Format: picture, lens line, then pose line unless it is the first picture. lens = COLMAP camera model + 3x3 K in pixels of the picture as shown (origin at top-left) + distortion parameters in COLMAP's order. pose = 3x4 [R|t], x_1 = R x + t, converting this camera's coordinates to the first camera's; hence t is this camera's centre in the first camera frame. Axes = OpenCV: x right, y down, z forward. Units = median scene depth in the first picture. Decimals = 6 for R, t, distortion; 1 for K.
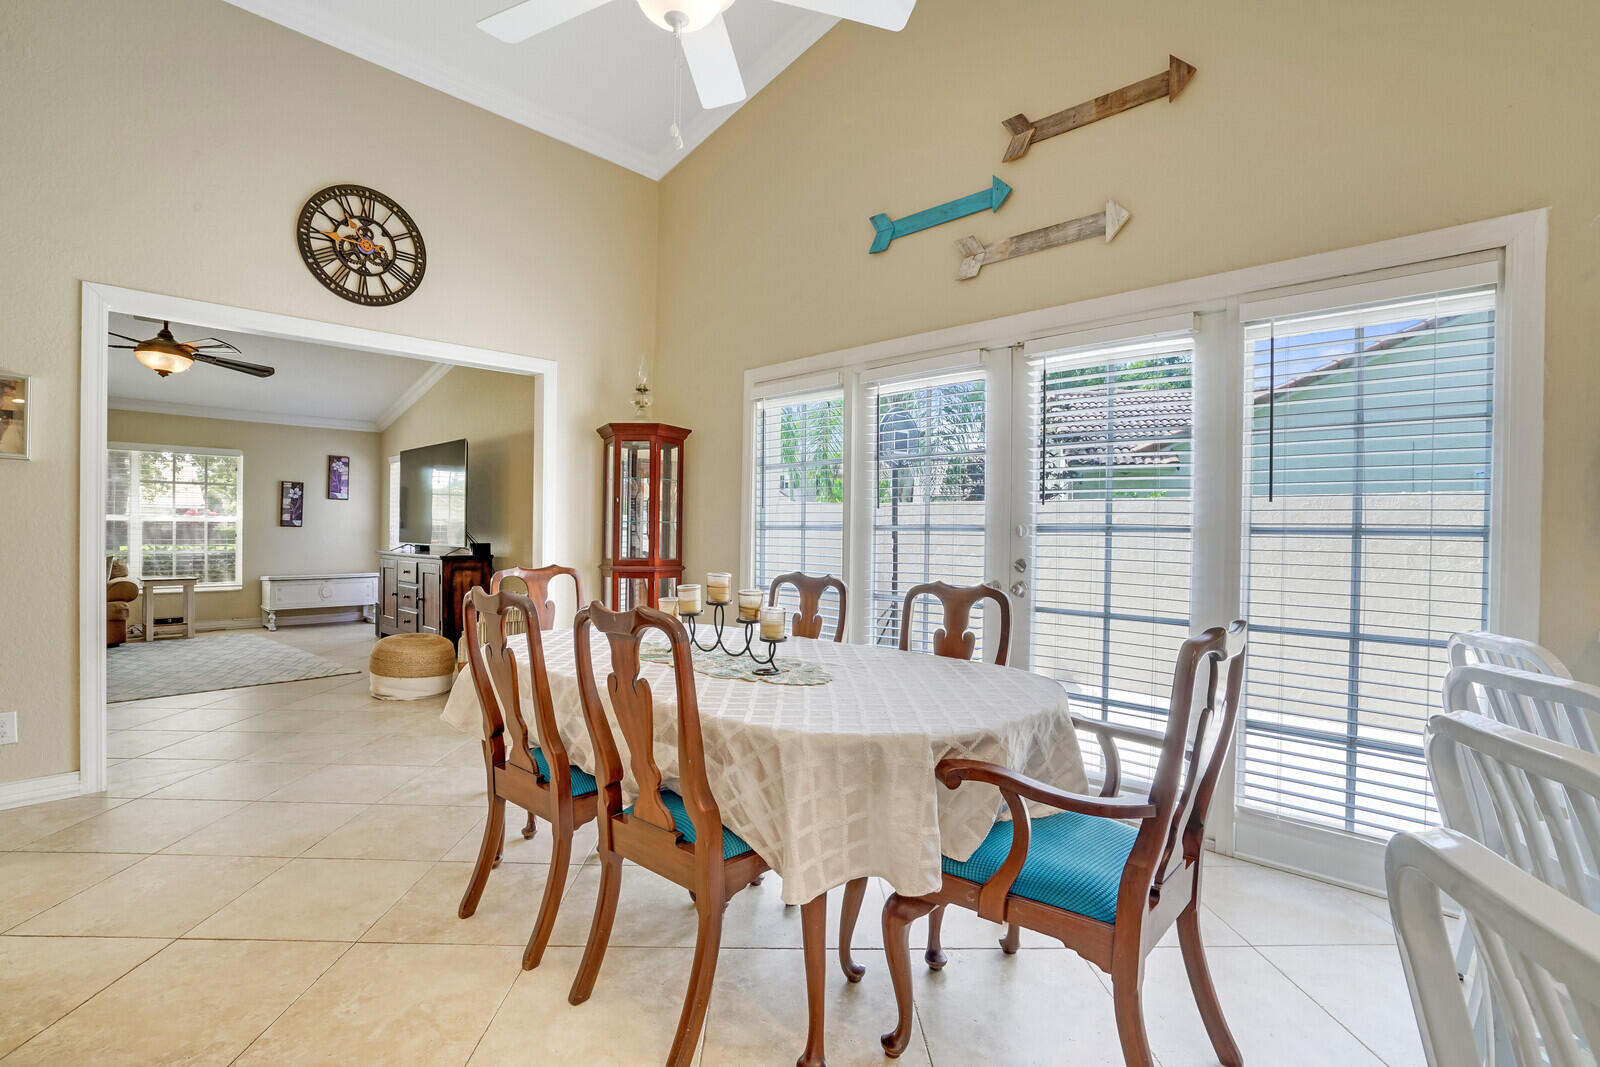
lens RADIAL K [[731.5, 0, 805.1], [0, 731.5, 536.7], [0, 0, 1]] dist [-0.001097, 0.000159]
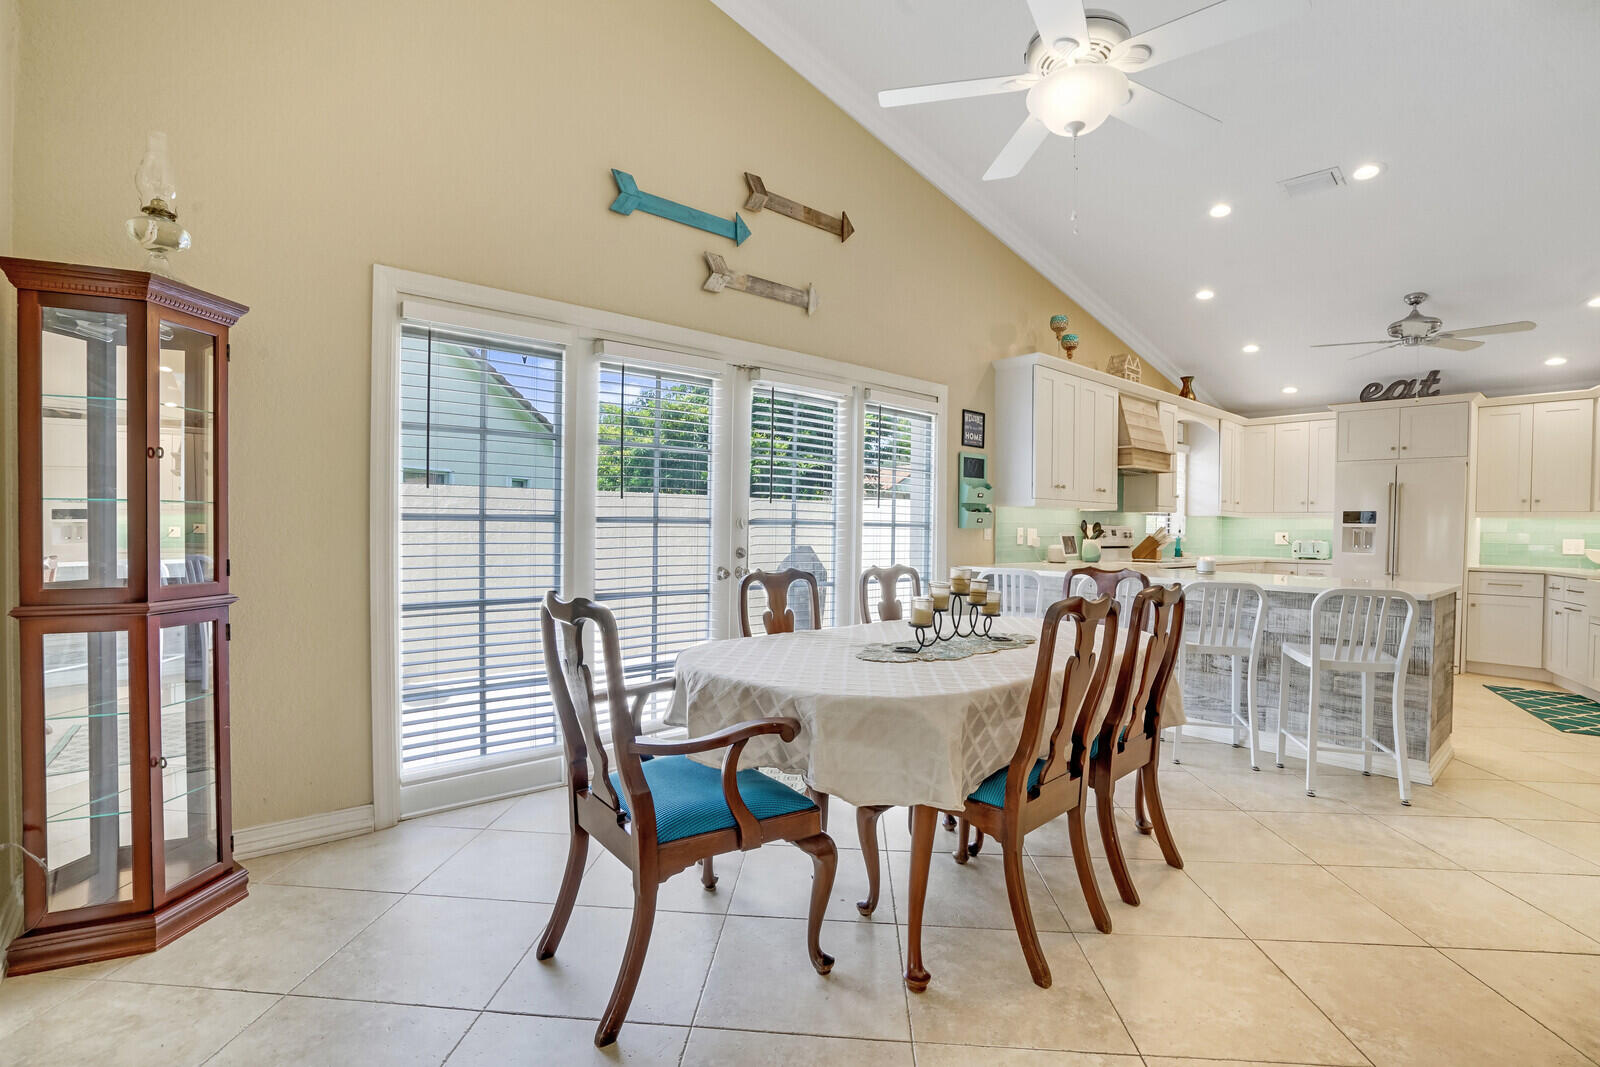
lens RADIAL K [[731.5, 0, 805.1], [0, 731.5, 536.7], [0, 0, 1]] dist [-0.001097, 0.000159]
pose [[0.135843, -0.022971, 0.990464, -0.893165], [-0.004729, 0.999705, 0.023833, -0.016453], [-0.990719, -0.007921, 0.135695, 0.753819]]
